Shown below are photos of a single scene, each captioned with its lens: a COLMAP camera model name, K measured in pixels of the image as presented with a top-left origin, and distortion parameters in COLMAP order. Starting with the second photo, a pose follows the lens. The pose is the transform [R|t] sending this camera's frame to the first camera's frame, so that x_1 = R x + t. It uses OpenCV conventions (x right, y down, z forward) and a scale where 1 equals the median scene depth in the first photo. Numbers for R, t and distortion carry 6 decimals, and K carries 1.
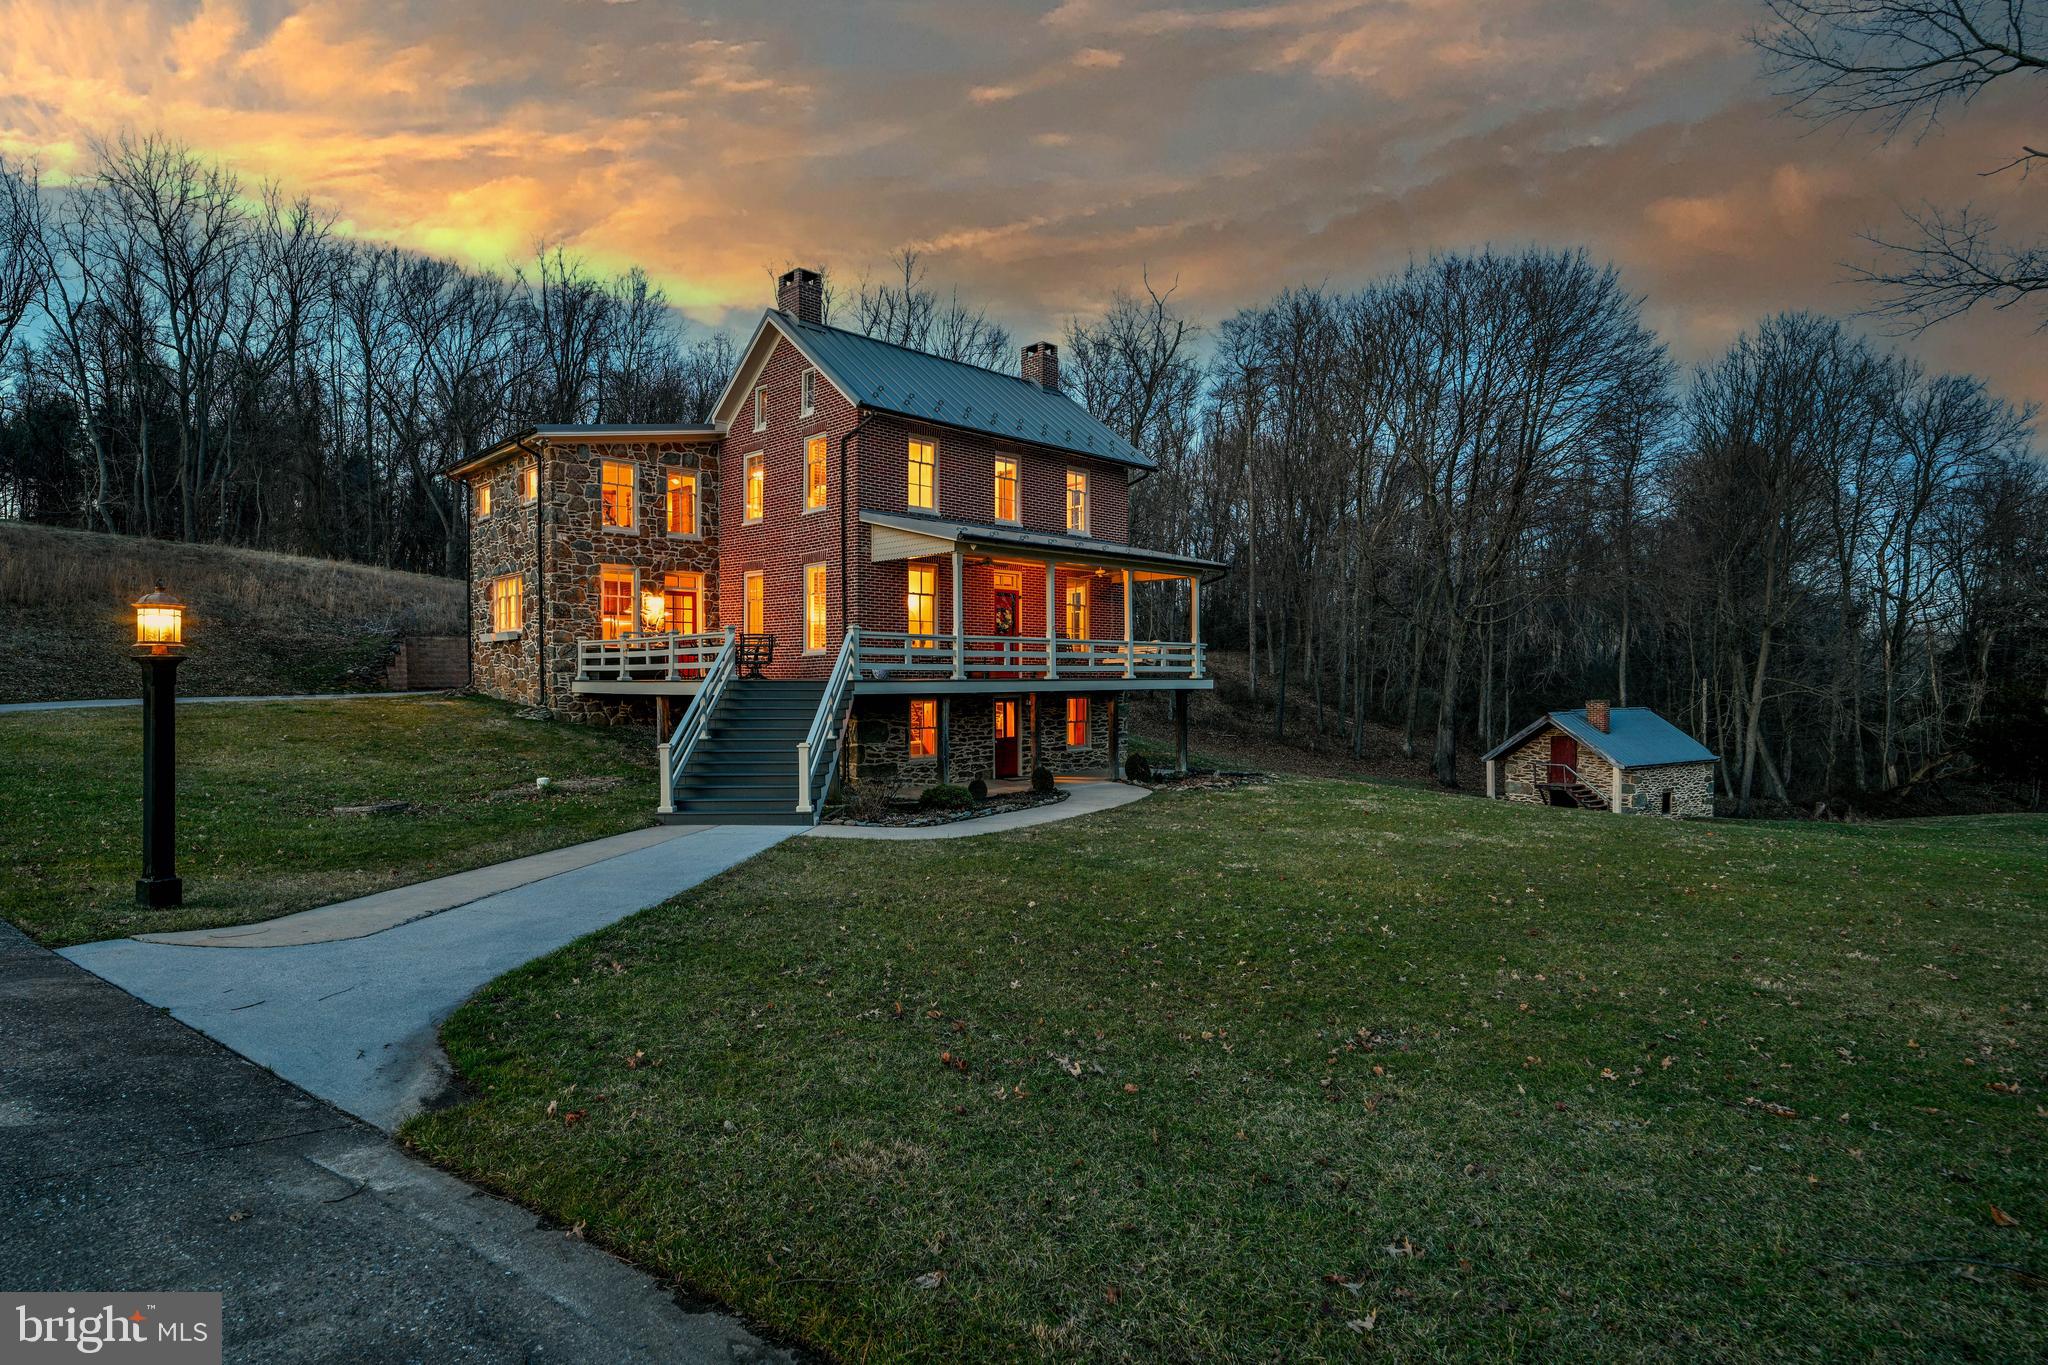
lens RADIAL K [[1086.6, 0, 1015.4], [0, 1086.6, 686.5], [0, 0, 1]] dist [-0.003288, 0.000259]
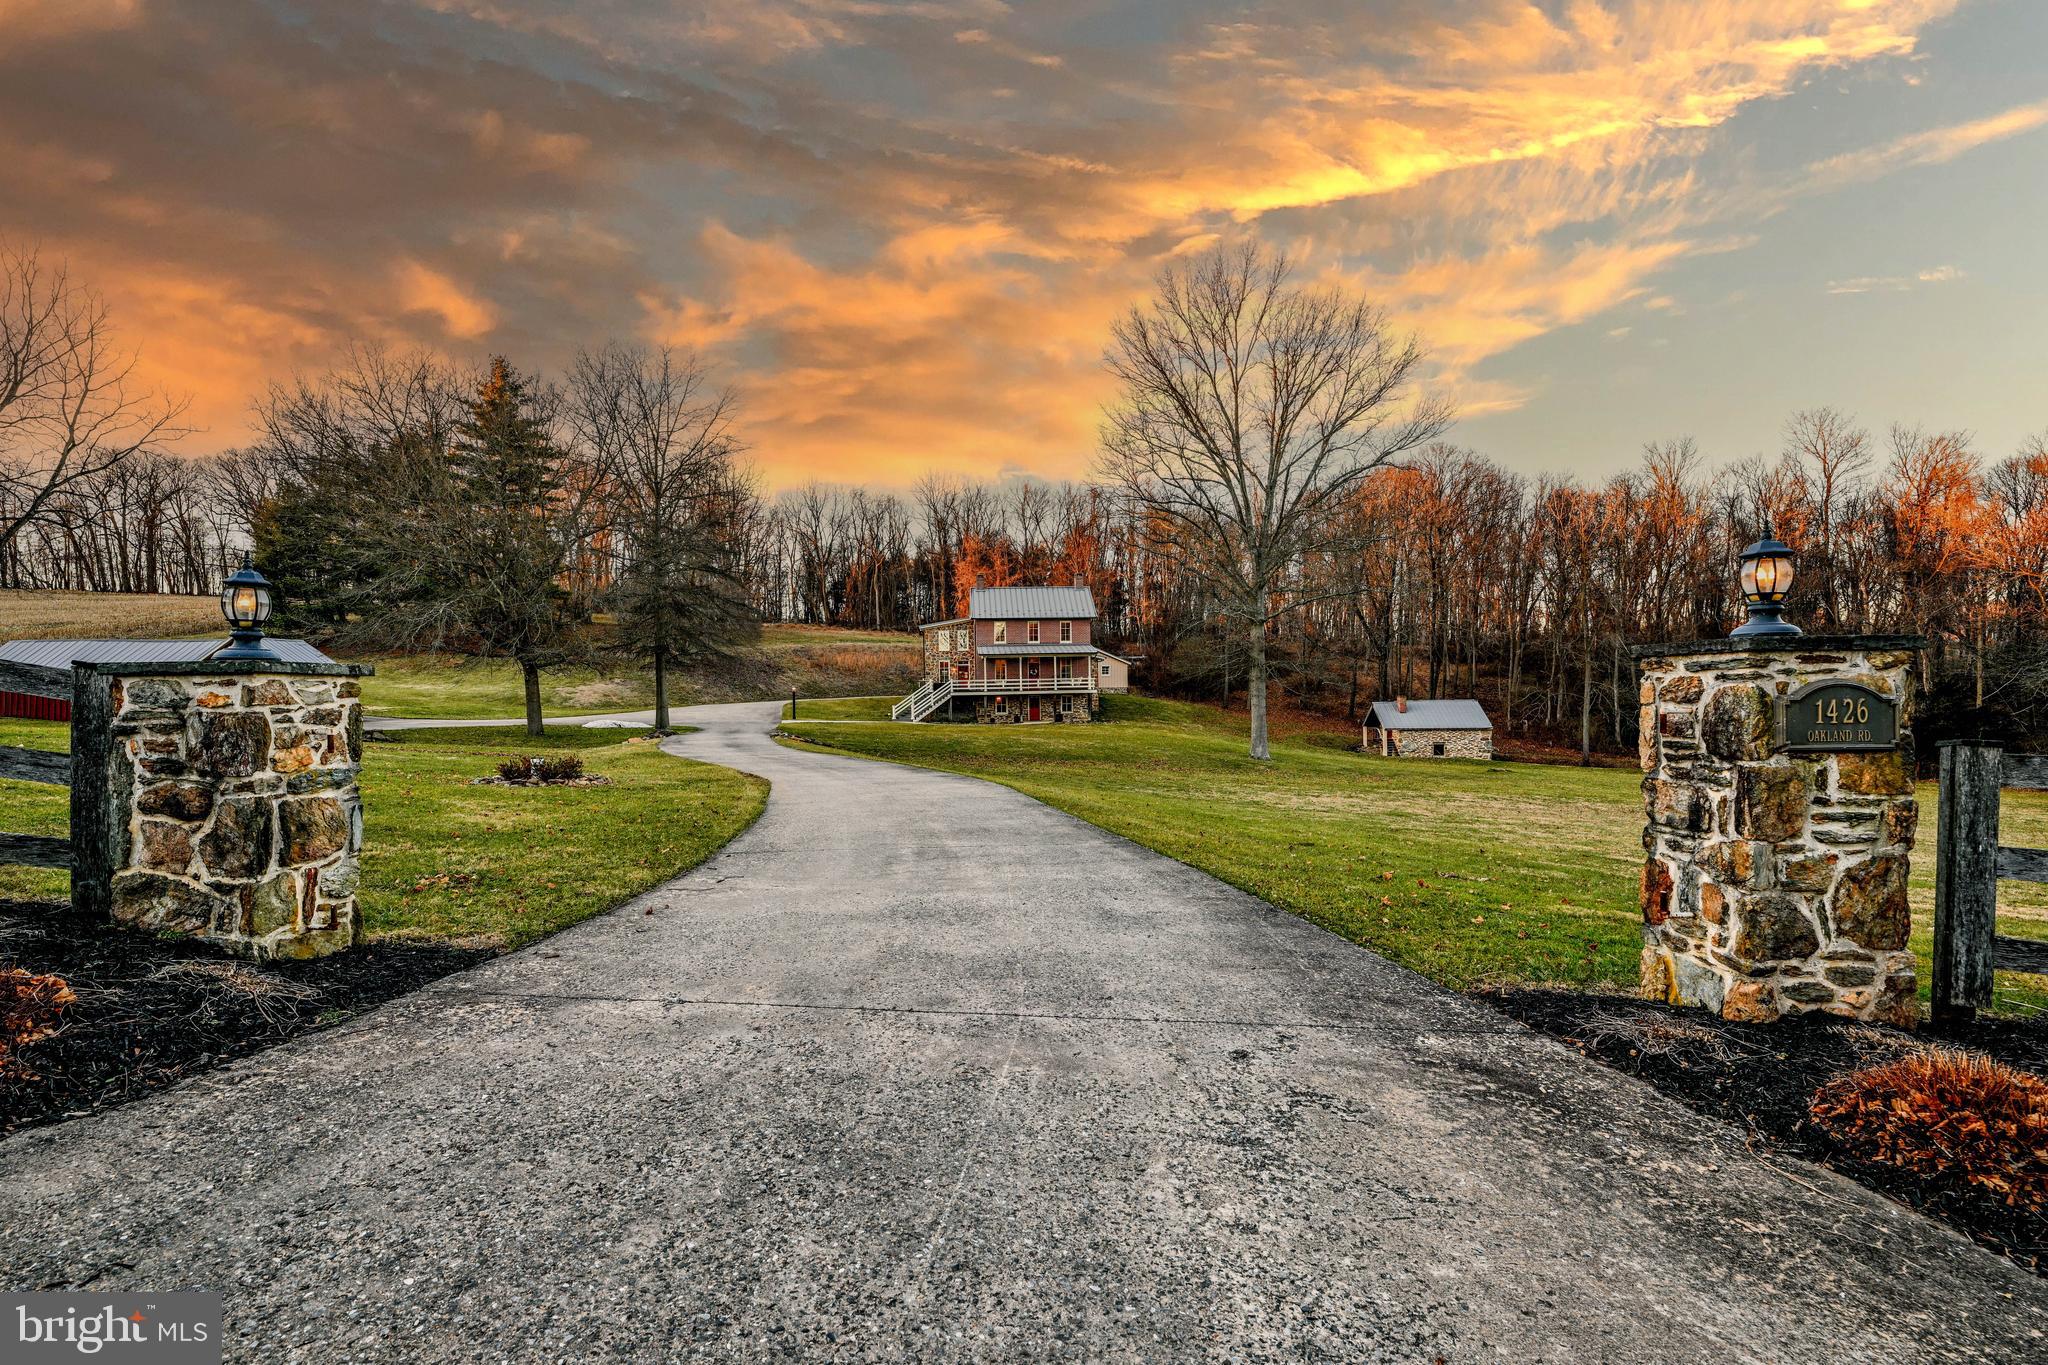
lens RADIAL K [[890.4, 0, 1021.9], [0, 890.4, 698.8], [0, 0, 1]] dist [-0.017609, 0.000825]
pose [[0.767882, -0.000439, -0.640591, 1.668055], [0.010796, 0.999867, 0.012256, -0.014419], [0.640500, -0.016327, 0.767784, -1.071949]]
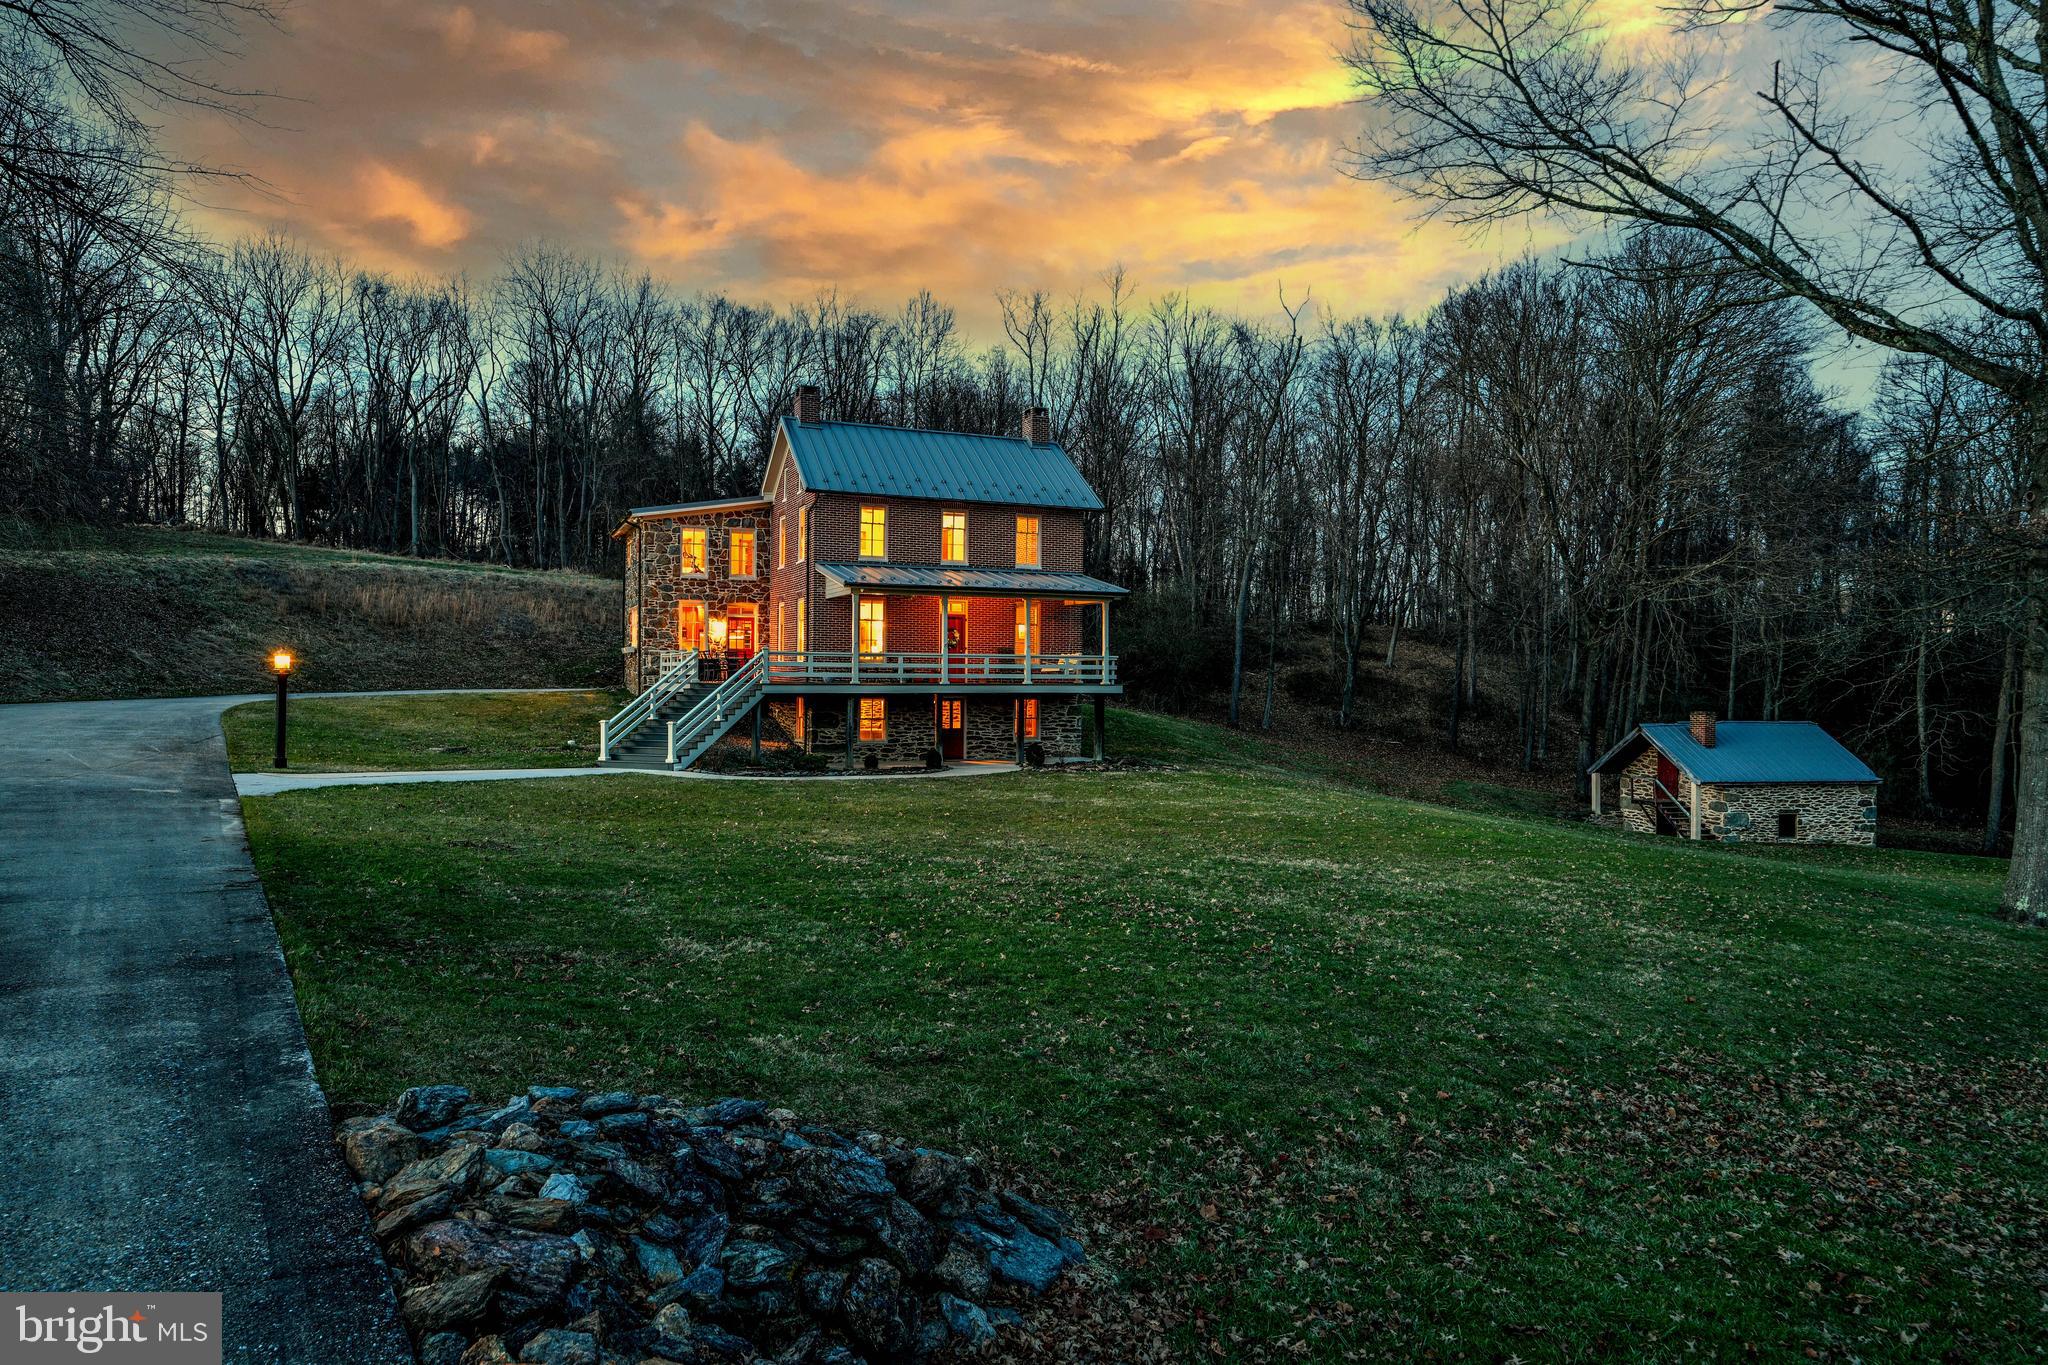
lens RADIAL K [[1245.6, 0, 1018.0], [0, 1245.6, 670.8], [0, 0, 1]] dist [0.008857, 0.000039]
pose [[0.934412, 0.008153, -0.356099, 0.590412], [-0.012455, 0.999874, -0.009792, -0.008221], [0.355975, 0.013585, 0.934397, -0.359200]]
